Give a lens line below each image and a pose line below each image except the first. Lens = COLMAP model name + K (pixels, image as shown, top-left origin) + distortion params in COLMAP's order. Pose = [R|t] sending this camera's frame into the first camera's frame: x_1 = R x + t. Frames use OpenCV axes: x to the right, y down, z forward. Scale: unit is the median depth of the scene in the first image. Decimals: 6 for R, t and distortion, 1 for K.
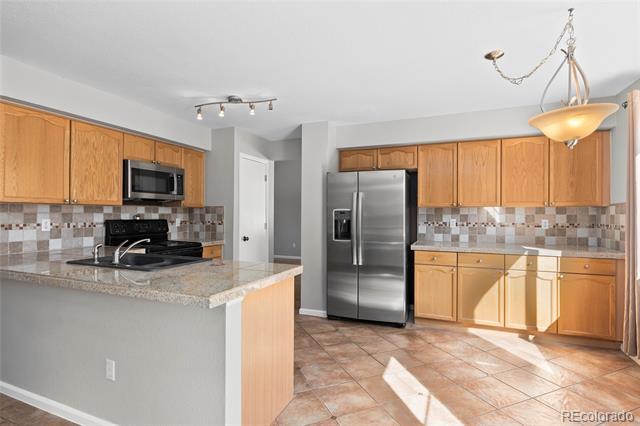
lens RADIAL K [[320.8, 0, 320.0], [0, 320.8, 213.0], [0, 0, 1]] dist [-0.000826, 0.000159]
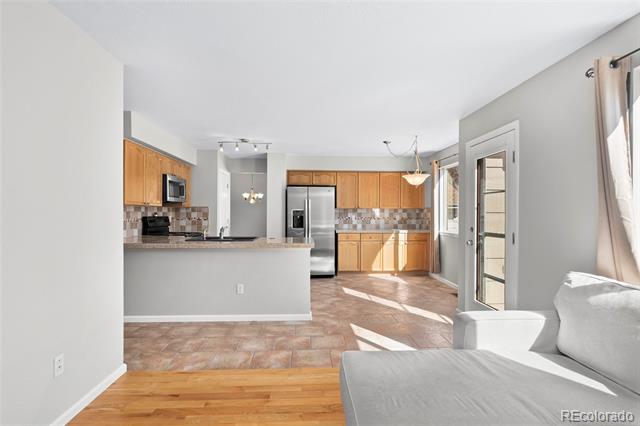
lens RADIAL K [[320.8, 0, 320.0], [0, 320.8, 213.0], [0, 0, 1]] dist [-0.000826, 0.000159]
pose [[0.904192, -0.000707, 0.427125, -0.564980], [-0.001561, 0.999986, 0.004960, -0.002457], [-0.427123, -0.005151, 0.904179, -0.560179]]
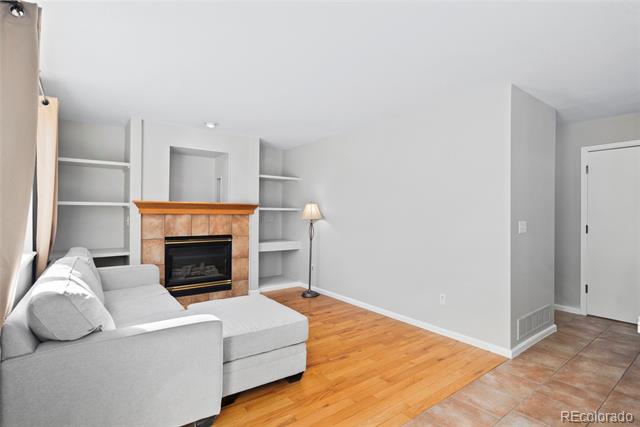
lens RADIAL K [[318.3, 0, 320.0], [0, 318.3, 213.5], [0, 0, 1]] dist [-0.000410, -0.000129]
pose [[-0.505806, -0.005578, -0.862629, 0.290637], [-0.004186, 0.999983, -0.004012, 0.001922], [0.862637, 0.001581, -0.505821, 0.280885]]
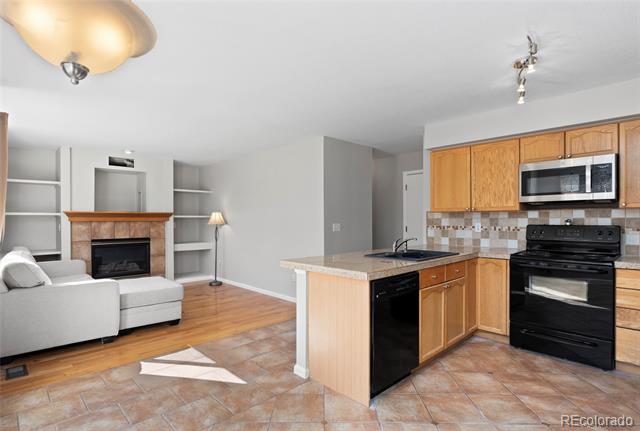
lens RADIAL K [[332.7, 0, 317.3], [0, 332.7, 221.4], [0, 0, 1]] dist [-0.001333, -0.000260]
pose [[-0.402181, 0.003917, -0.915552, 0.572843], [0.005869, 0.999981, 0.001700, 0.005102], [0.915542, -0.004690, -0.402196, 0.802970]]
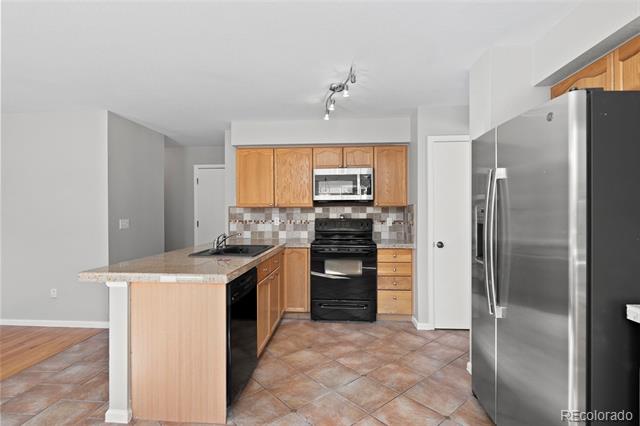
lens RADIAL K [[316.7, 0, 320.0], [0, 316.7, 213.0], [0, 0, 1]] dist [-0.003671, -0.000250]
pose [[0.312525, -0.003099, -0.949904, 0.520625], [0.007573, 0.999971, -0.000771, 0.001056], [0.949879, -0.006952, 0.312540, 0.620432]]
